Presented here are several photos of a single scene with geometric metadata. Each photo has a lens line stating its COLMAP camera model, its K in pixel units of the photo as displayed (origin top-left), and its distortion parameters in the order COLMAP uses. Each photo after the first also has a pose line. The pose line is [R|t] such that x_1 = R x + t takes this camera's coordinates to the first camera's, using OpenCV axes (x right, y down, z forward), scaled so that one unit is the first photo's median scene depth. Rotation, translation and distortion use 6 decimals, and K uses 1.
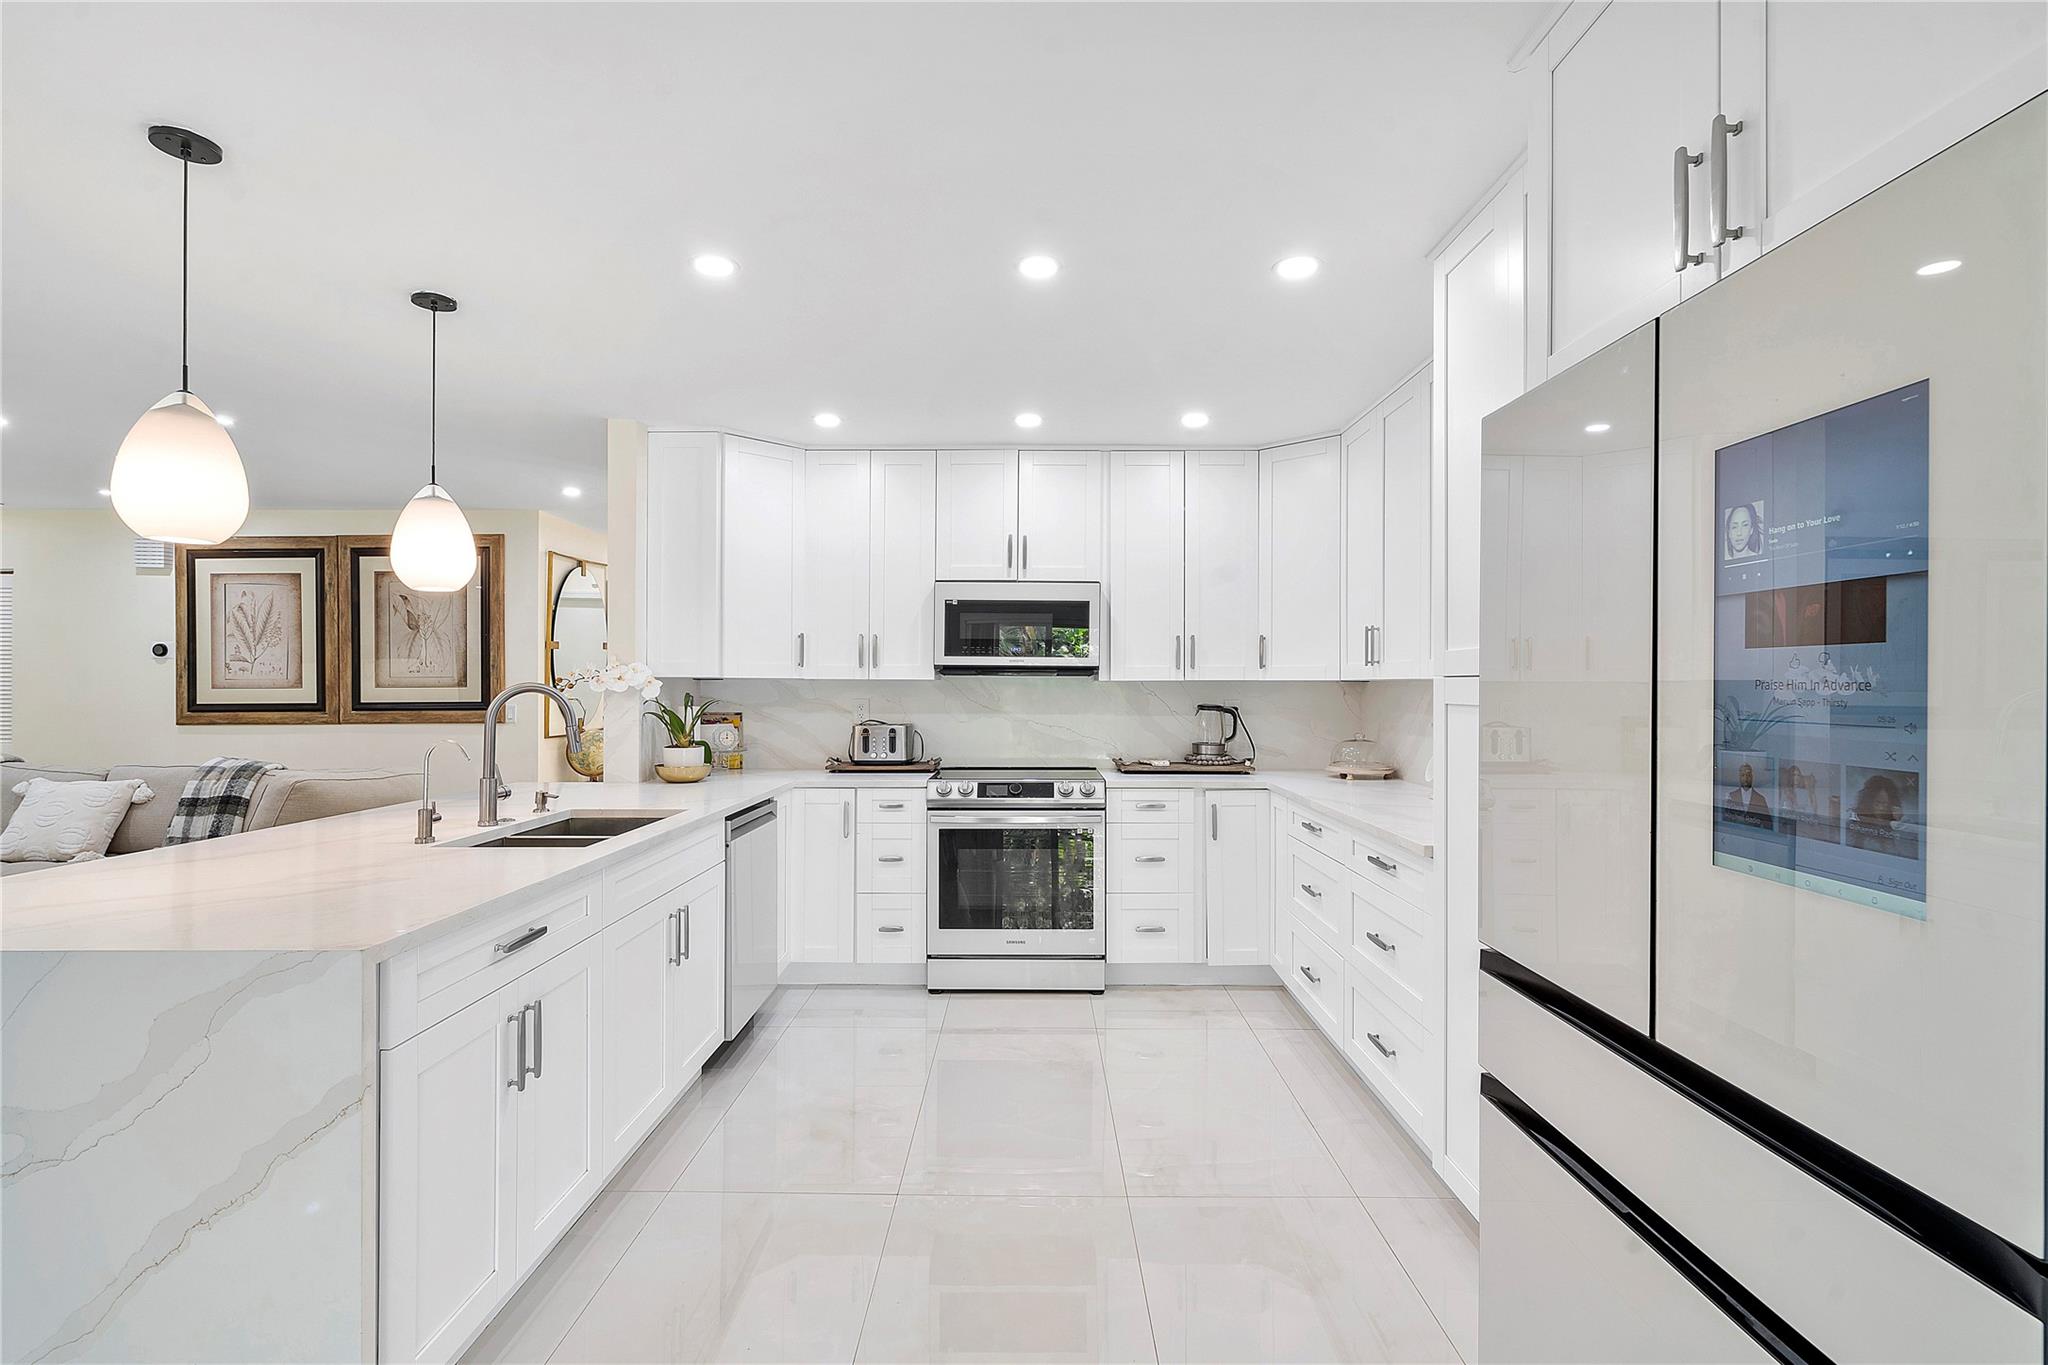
lens RADIAL K [[950.0, 0, 1024.0], [0, 950.0, 682.5], [0, 0, 1]] dist [-0.001411, 0.001741]
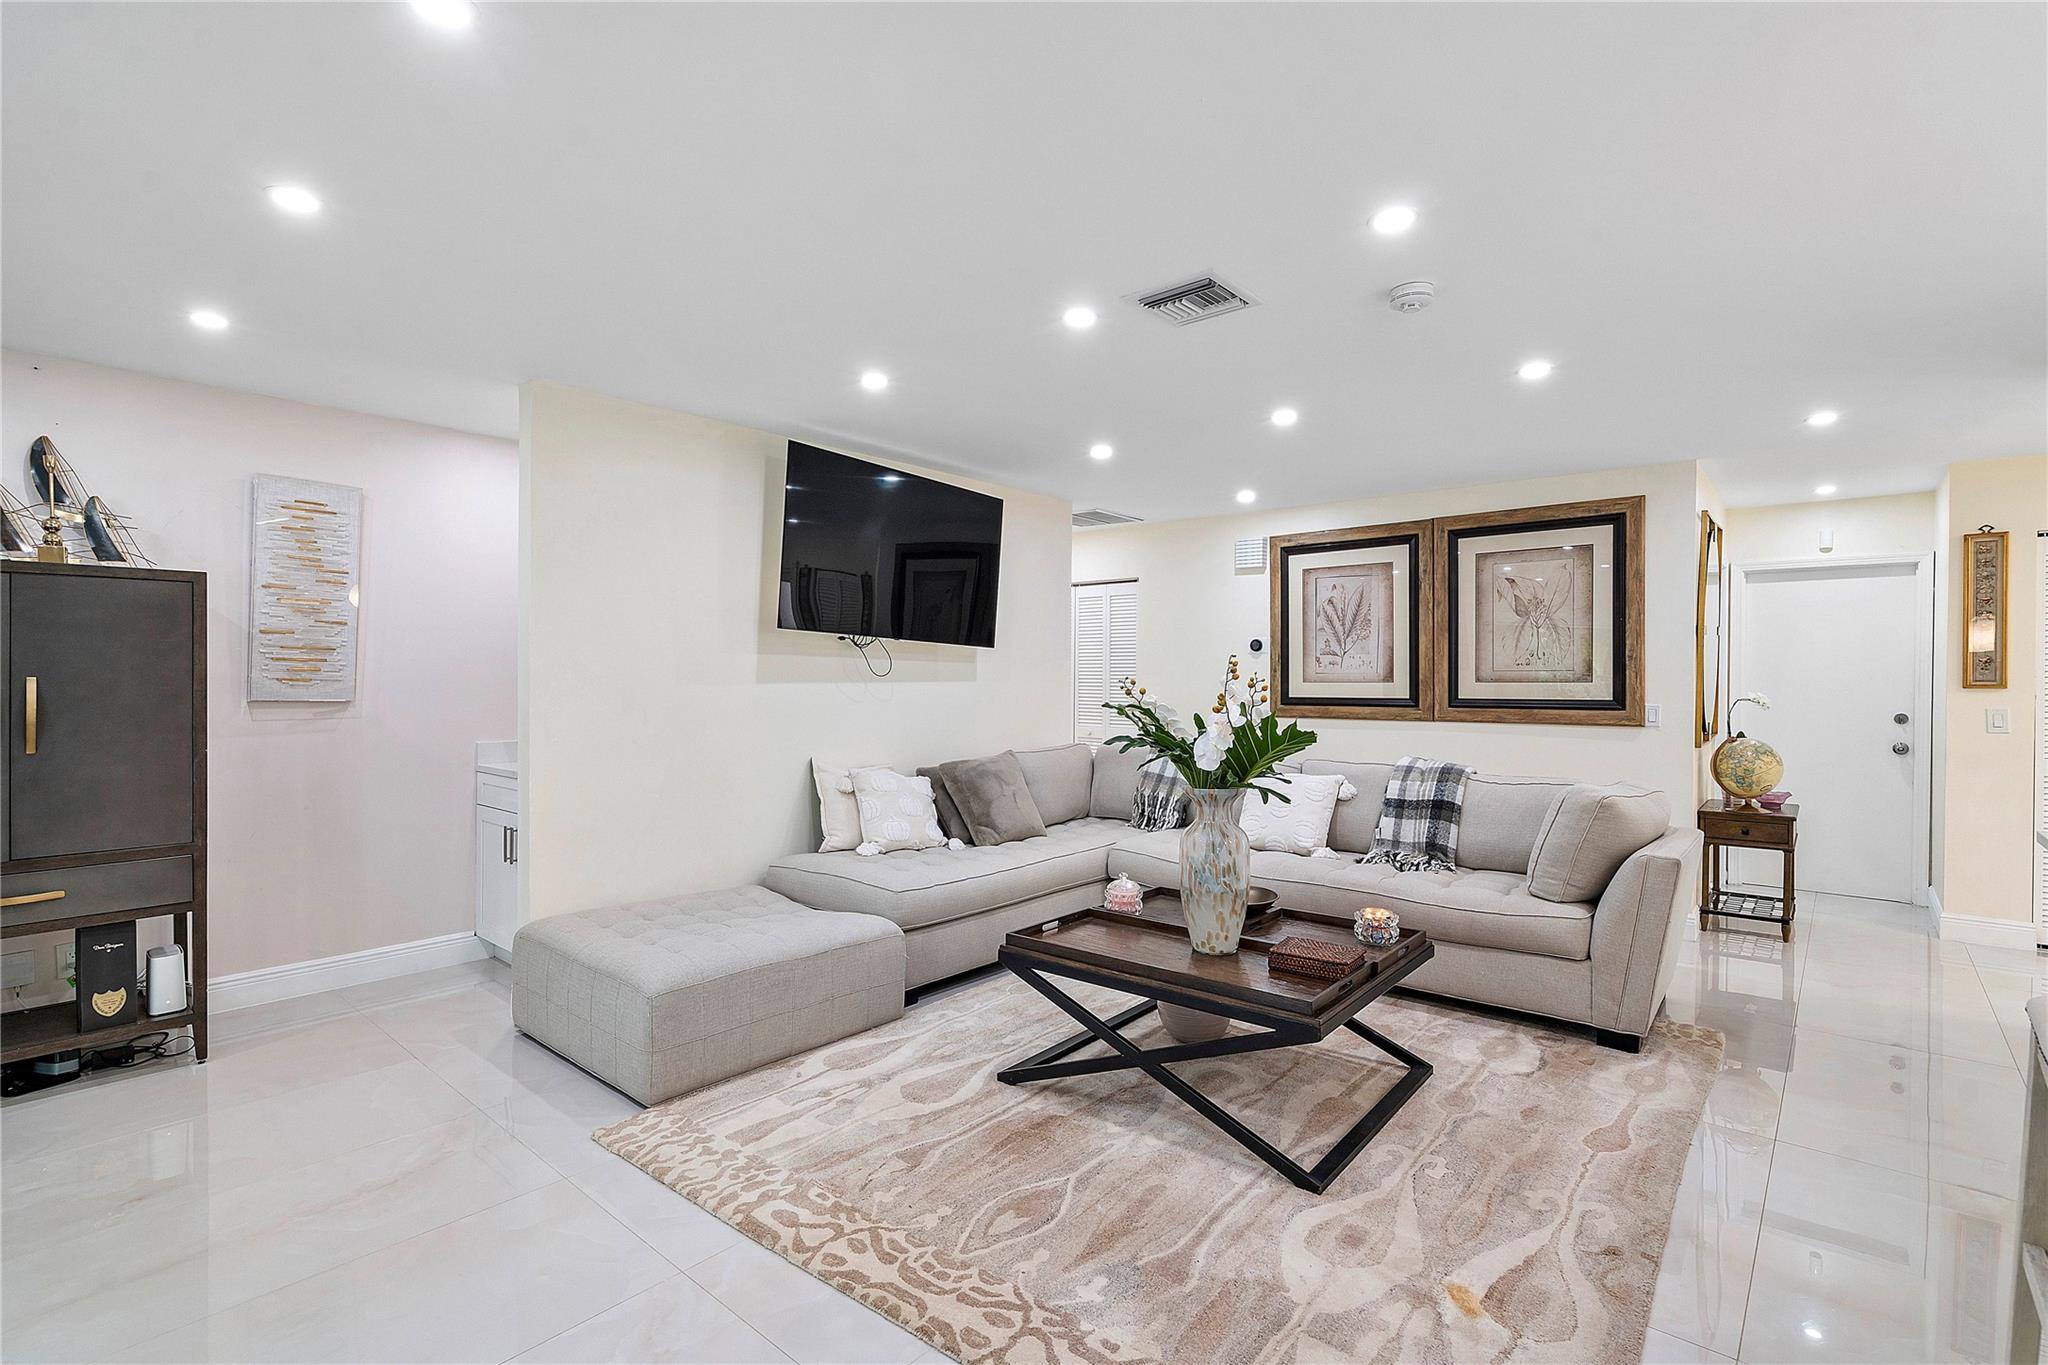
lens RADIAL K [[948.1, 0, 1025.1], [0, 948.1, 684.4], [0, 0, 1]] dist [-0.008752, 0.006780]
pose [[0.760705, 0.007315, -0.649057, -0.549824], [-0.002004, 0.999958, 0.008921, 0.000269], [0.649095, -0.005485, 0.760688, 0.047008]]
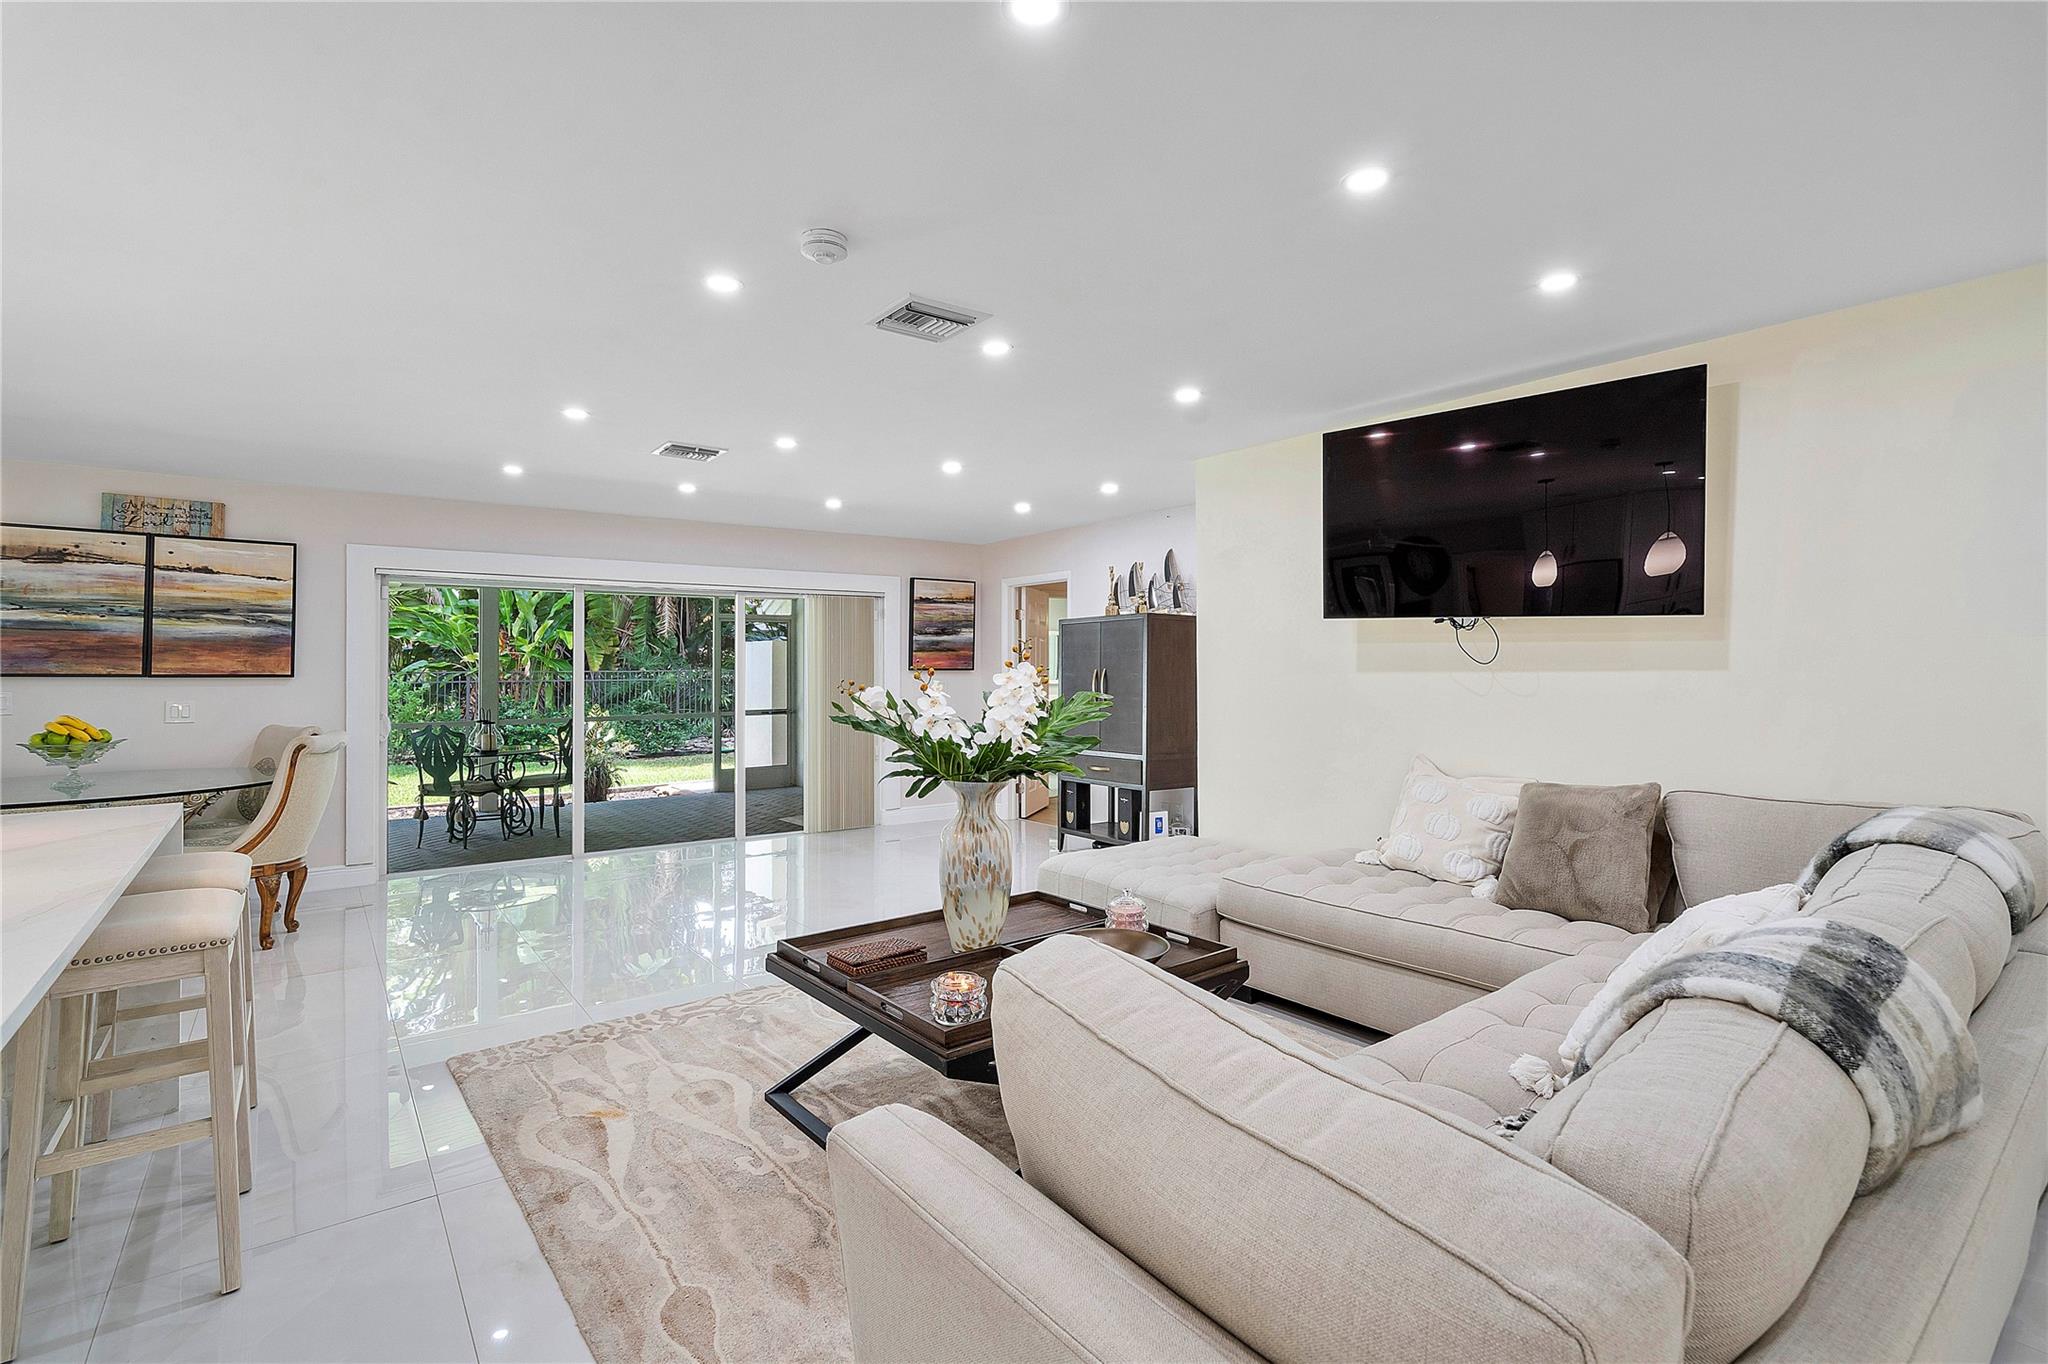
lens RADIAL K [[958.6, 0, 1028.6], [0, 958.6, 655.7], [0, 0, 1]] dist [-0.001306, -0.000079]
pose [[-0.791554, -0.004656, -0.611081, -0.513844], [0.005610, 0.999873, -0.014886, 0.003910], [0.611073, -0.015211, -0.791428, 1.129558]]
